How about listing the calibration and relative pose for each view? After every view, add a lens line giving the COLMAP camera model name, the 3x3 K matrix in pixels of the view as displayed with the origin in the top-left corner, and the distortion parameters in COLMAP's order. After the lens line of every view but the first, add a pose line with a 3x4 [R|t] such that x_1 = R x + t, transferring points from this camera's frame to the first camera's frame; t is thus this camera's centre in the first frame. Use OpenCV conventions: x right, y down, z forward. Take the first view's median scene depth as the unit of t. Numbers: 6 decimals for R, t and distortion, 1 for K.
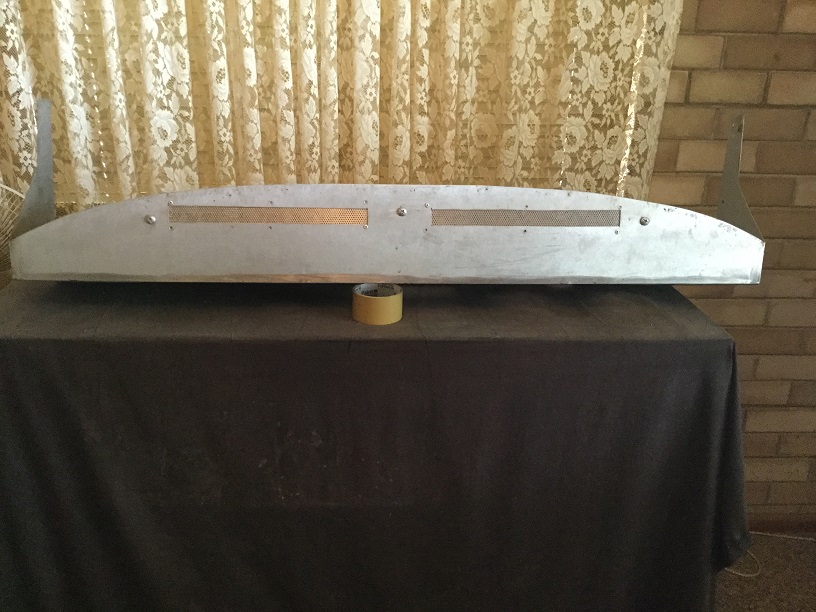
lens RADIAL K [[714.2, 0, 404.9], [0, 714.2, 311.2], [0, 0, 1]] dist [0.094593, -0.181832]
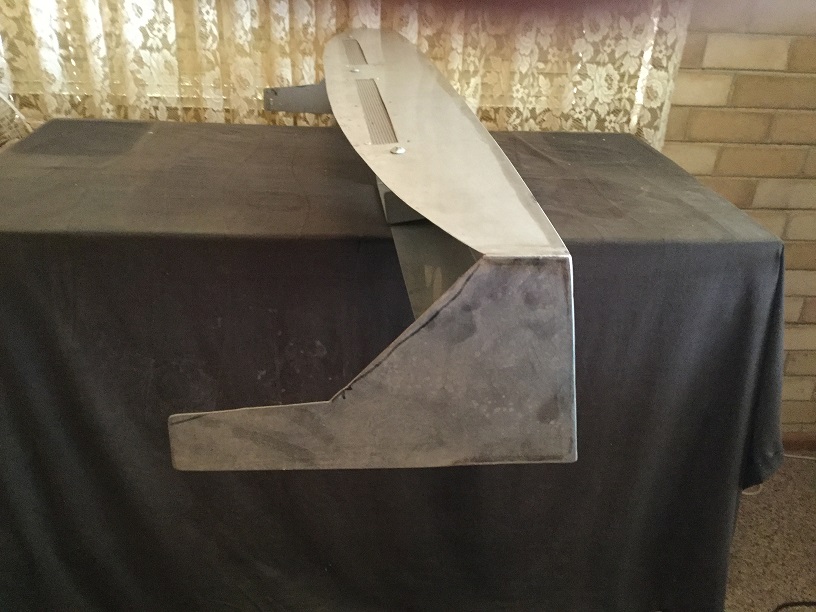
lens RADIAL K [[714.2, 0, 405.7], [0, 714.2, 309.2], [0, 0, 1]] dist [0.094593, -0.181832]
pose [[0.999542, 0.005999, 0.029649, -0.030608], [-0.008990, 0.994765, 0.101789, 0.024457], [-0.028883, -0.102009, 0.994364, 0.072648]]
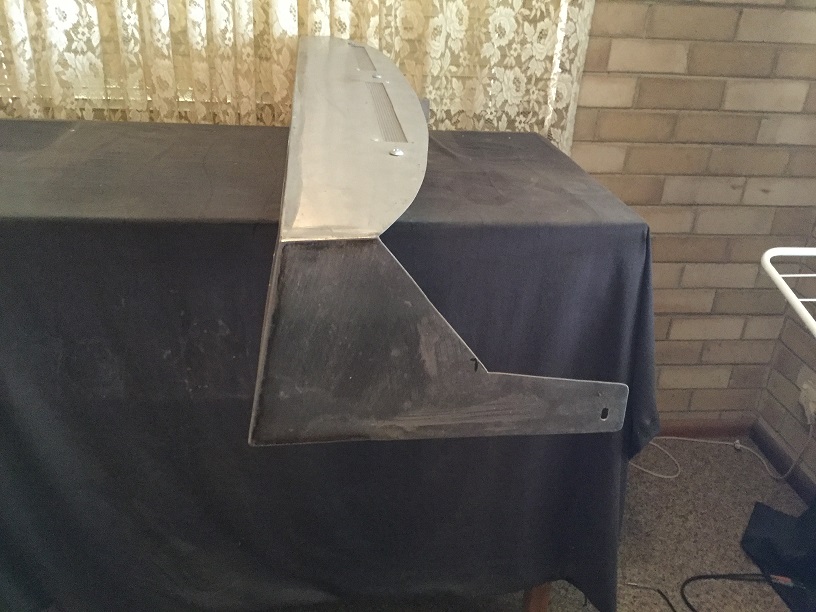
lens RADIAL K [[714.2, 0, 404.1], [0, 714.2, 312.1], [0, 0, 1]] dist [0.094593, -0.181832]
pose [[0.997826, -0.005020, 0.065718, 0.039329], [-0.000803, 0.996096, 0.088270, 0.050093], [-0.065904, -0.088131, 0.993926, 0.020847]]
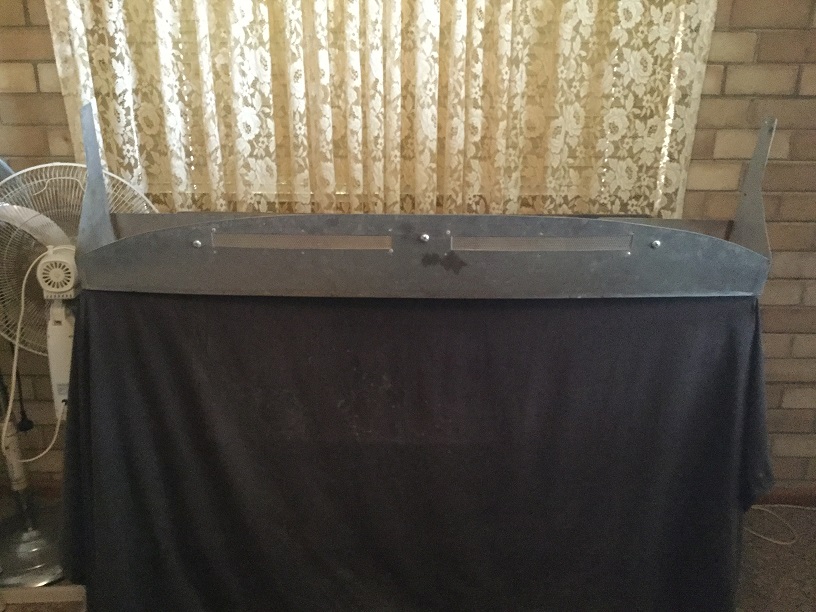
lens RADIAL K [[714.2, 0, 404.3], [0, 714.2, 314.6], [0, 0, 1]] dist [0.094593, -0.181832]
pose [[0.997917, 0.004059, -0.064386, -0.014213], [-0.004523, 0.999965, -0.007061, 0.053502], [0.064355, 0.007337, 0.997900, -0.110888]]
